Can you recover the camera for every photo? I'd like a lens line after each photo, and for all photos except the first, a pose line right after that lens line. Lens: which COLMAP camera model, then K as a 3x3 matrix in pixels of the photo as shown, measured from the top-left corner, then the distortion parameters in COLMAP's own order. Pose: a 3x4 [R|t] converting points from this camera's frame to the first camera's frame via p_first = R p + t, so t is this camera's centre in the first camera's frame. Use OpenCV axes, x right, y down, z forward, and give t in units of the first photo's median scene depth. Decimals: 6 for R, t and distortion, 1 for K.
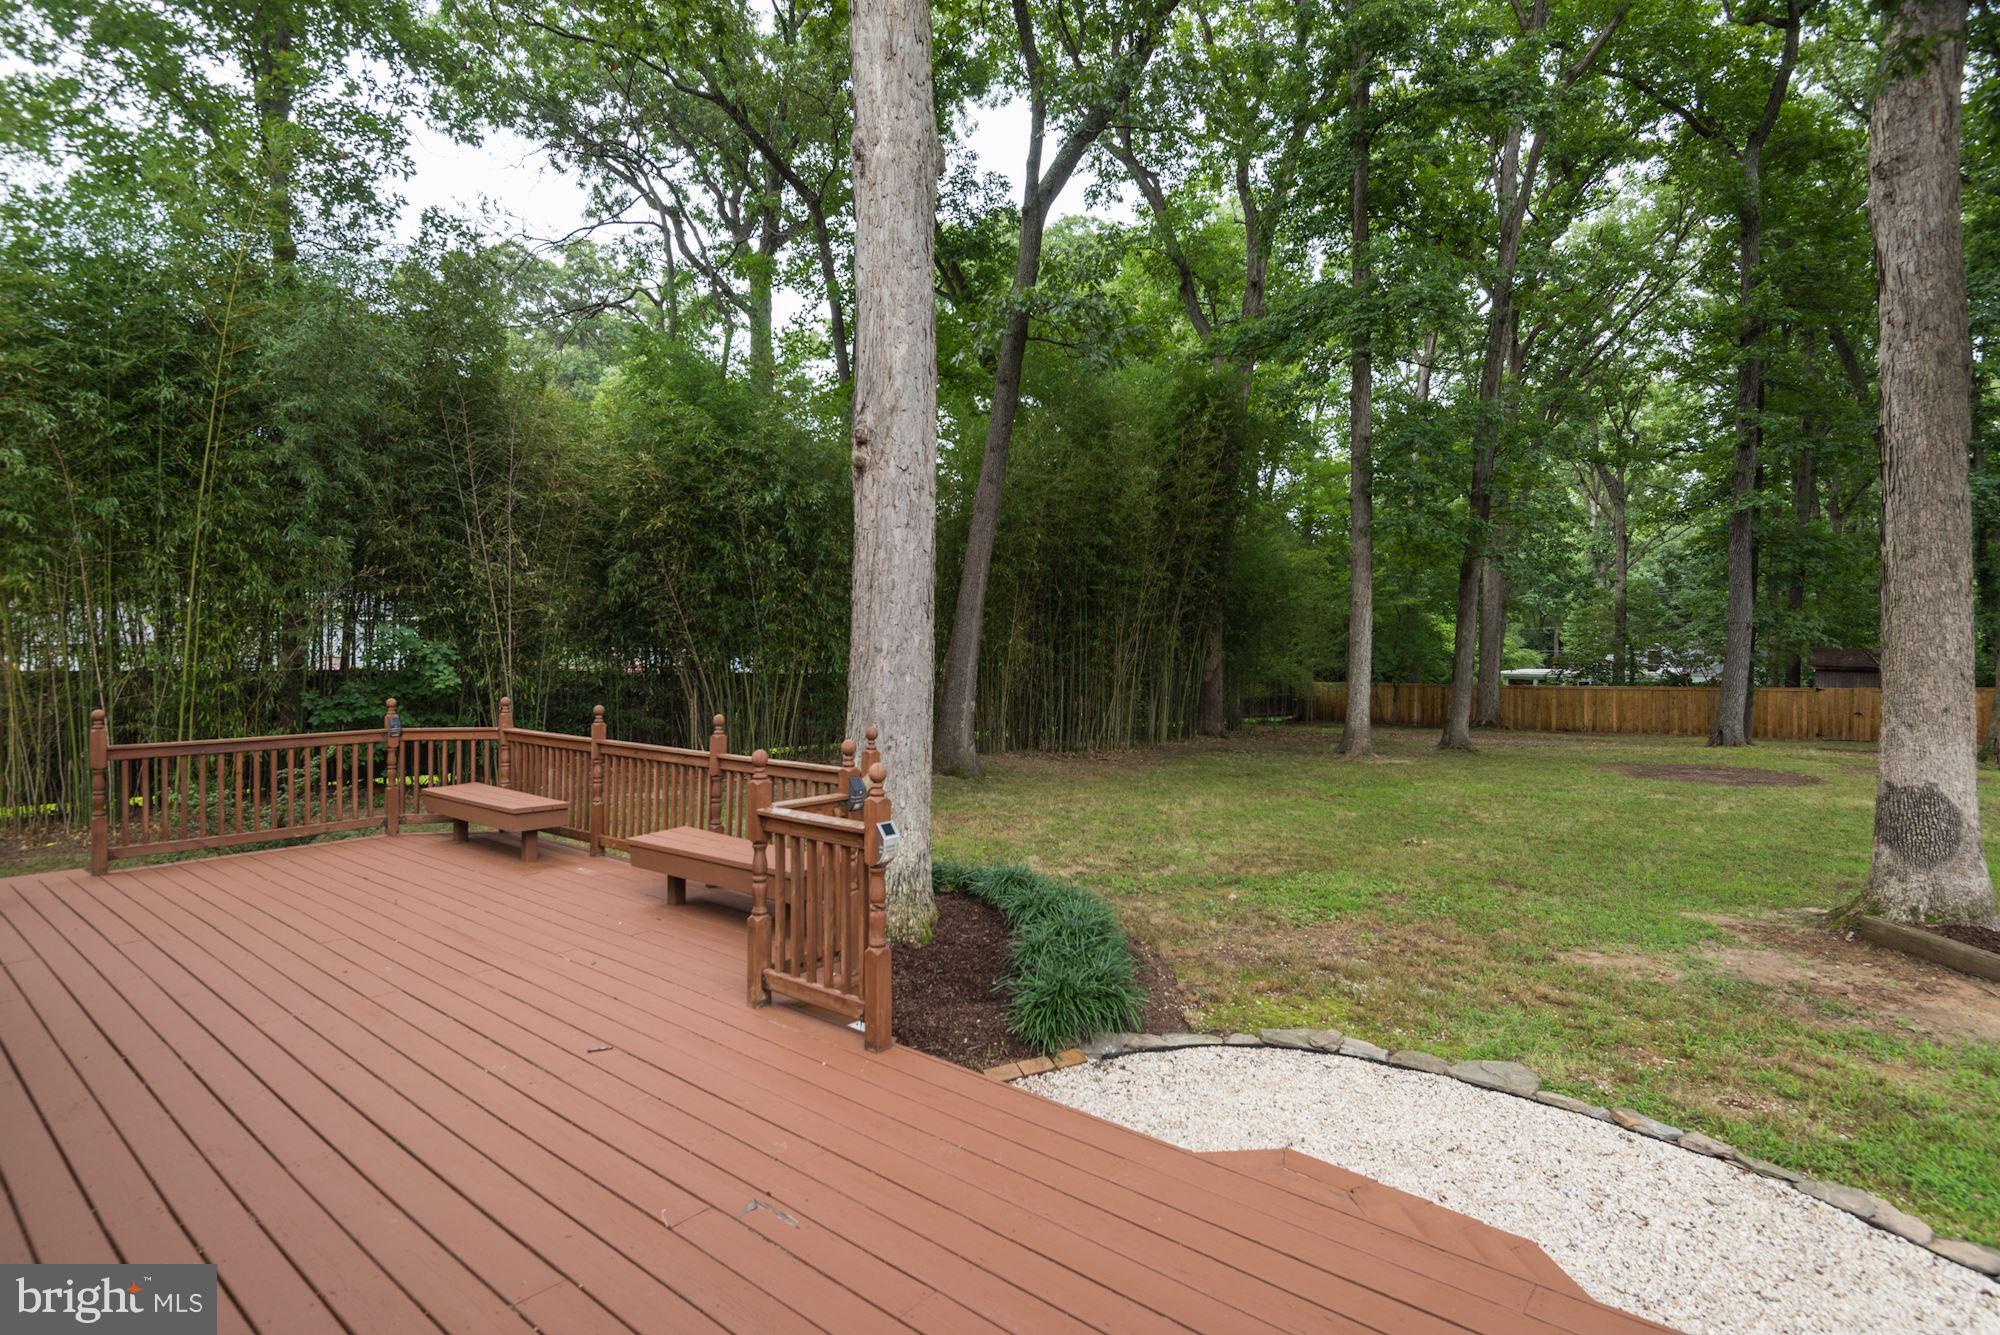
lens RADIAL K [[1046.5, 0, 1000.0], [0, 1046.5, 667.5], [0, 0, 1]] dist [0.010278, 0.000584]
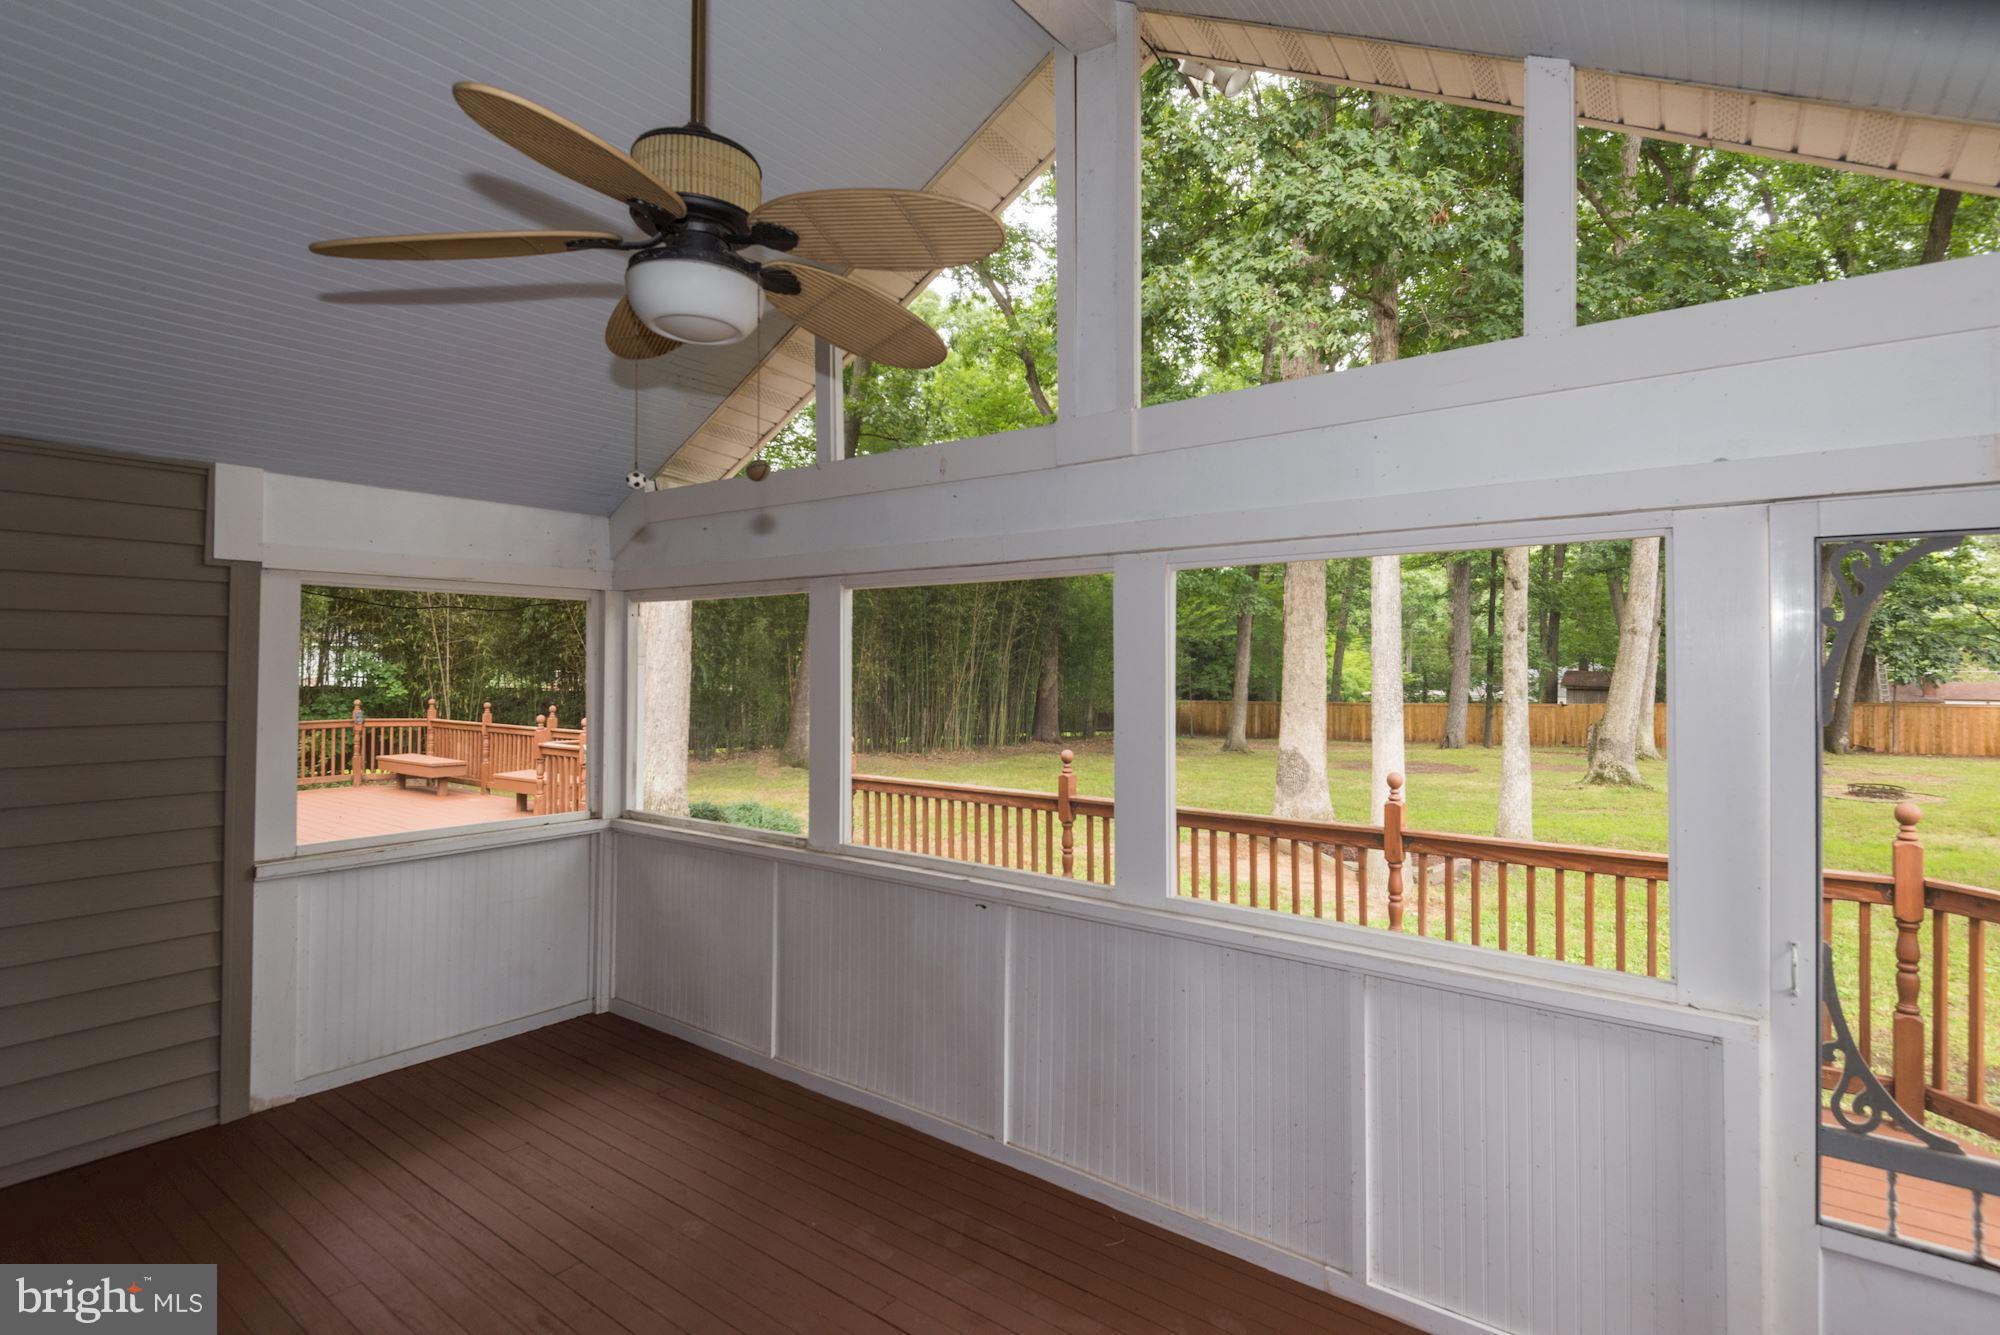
lens RADIAL K [[992.0, 0, 1000.0], [0, 992.0, 667.5], [0, 0, 1]] dist [0.002907, 0.000326]
pose [[0.998650, -0.000232, 0.051939, 0.174472], [0.001392, 0.999750, -0.022301, 0.008719], [-0.051921, 0.022343, 0.998401, -0.307205]]
